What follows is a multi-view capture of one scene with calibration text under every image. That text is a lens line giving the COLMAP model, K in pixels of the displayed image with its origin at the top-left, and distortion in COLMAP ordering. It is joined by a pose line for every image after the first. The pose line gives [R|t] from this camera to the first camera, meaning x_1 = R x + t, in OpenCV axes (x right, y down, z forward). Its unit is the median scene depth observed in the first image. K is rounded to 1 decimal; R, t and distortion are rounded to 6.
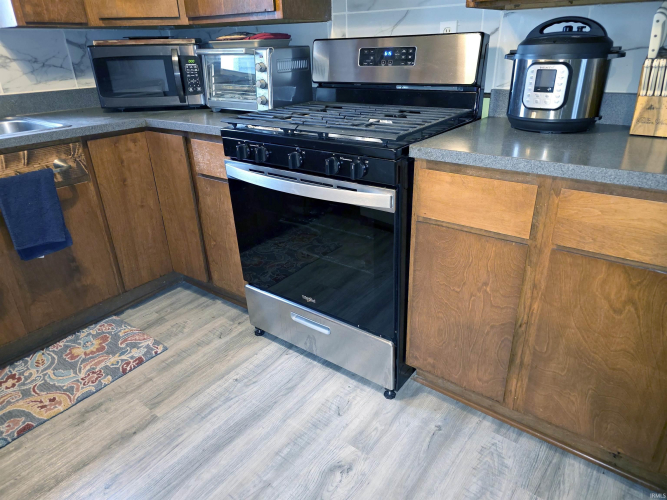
lens RADIAL K [[449.5, 0, 336.4], [0, 449.5, 252.2], [0, 0, 1]] dist [0.064374, -0.062300]
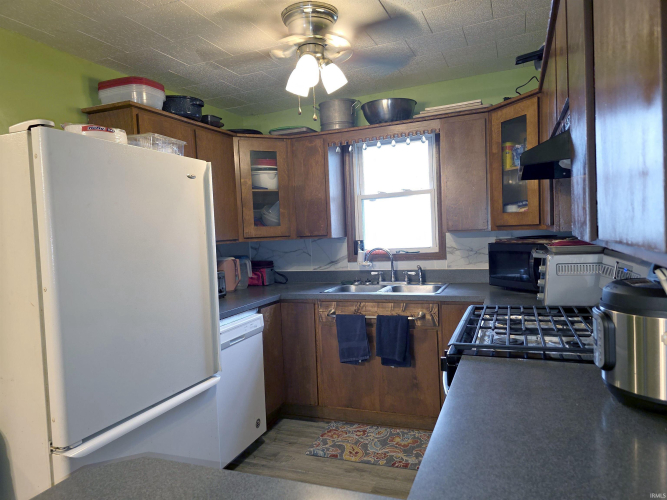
lens RADIAL K [[449.5, 0, 336.4], [0, 449.5, 252.2], [0, 0, 1]] dist [0.064374, -0.062300]
pose [[0.271895, 0.062319, -0.960307, 0.781641], [-0.373336, 0.926576, -0.045574, -0.210720], [0.886957, 0.370908, 0.275197, 0.230046]]
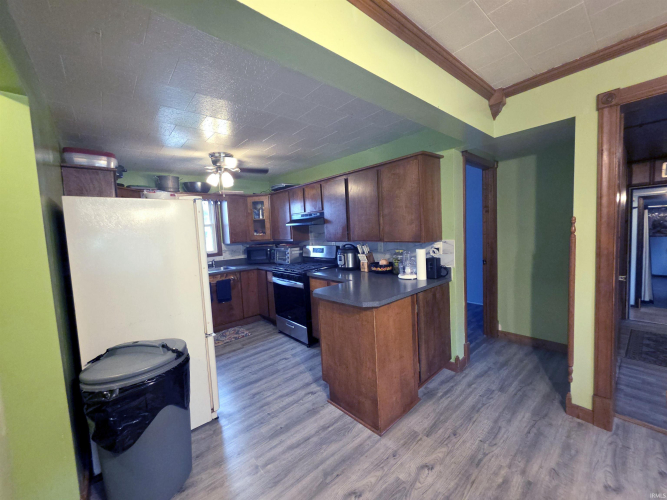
lens RADIAL K [[271.2, 0, 326.9], [0, 271.2, 249.1], [0, 0, 1]] dist [0.002551, 0.000399]
pose [[0.975162, -0.004835, -0.221440, 0.631734], [-0.072516, 0.937693, -0.339813, 0.281833], [0.209286, 0.347430, 0.914052, -0.943162]]
